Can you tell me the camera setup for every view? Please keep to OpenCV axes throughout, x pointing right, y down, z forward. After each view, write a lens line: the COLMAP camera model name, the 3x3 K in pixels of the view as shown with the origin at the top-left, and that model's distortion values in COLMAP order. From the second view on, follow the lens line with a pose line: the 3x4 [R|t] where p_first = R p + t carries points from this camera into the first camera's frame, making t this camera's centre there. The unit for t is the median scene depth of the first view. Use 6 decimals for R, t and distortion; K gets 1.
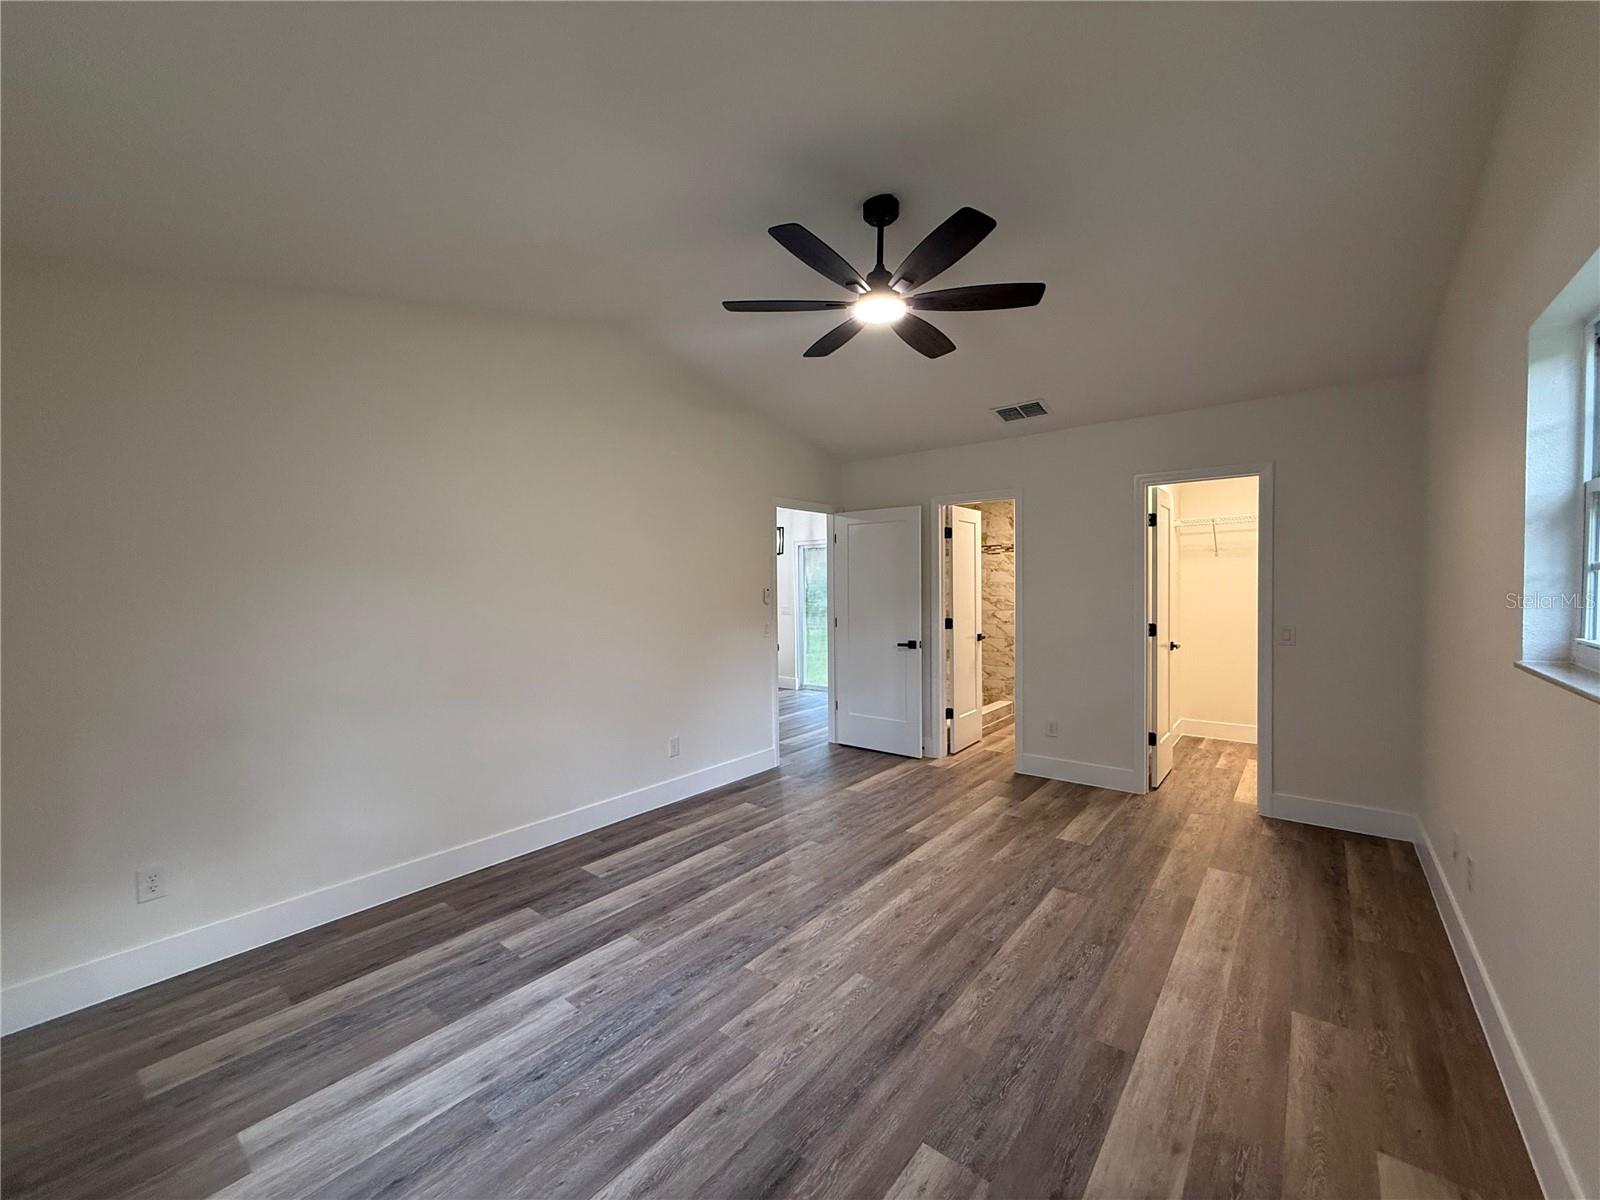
lens RADIAL K [[638.4, 0, 800.2], [0, 638.4, 596.8], [0, 0, 1]] dist [-0.002632, 0.000782]
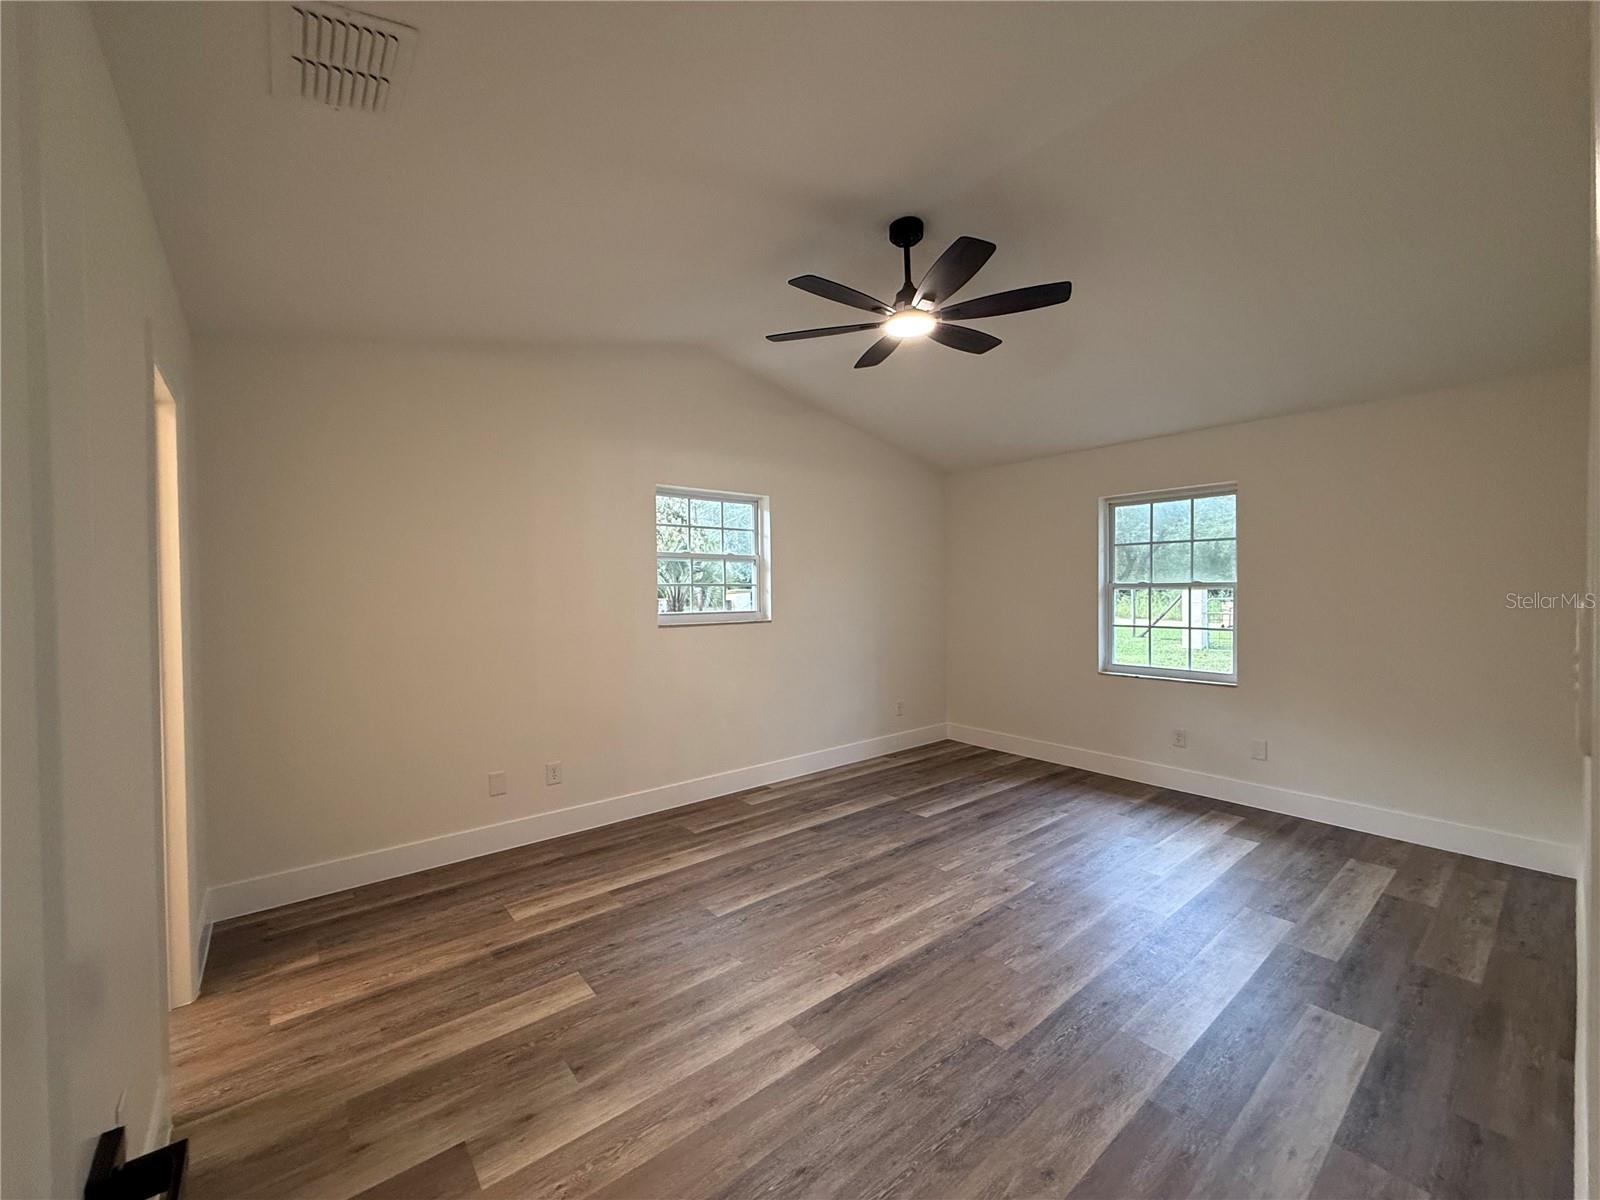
lens RADIAL K [[638.4, 0, 799.7], [0, 638.4, 601.1], [0, 0, 1]] dist [-0.002632, 0.000782]
pose [[-0.978359, 0.015519, 0.206334, 0.086539], [0.023834, 0.998998, 0.037875, -0.037412], [-0.205539, 0.041973, -0.977748, 1.967681]]
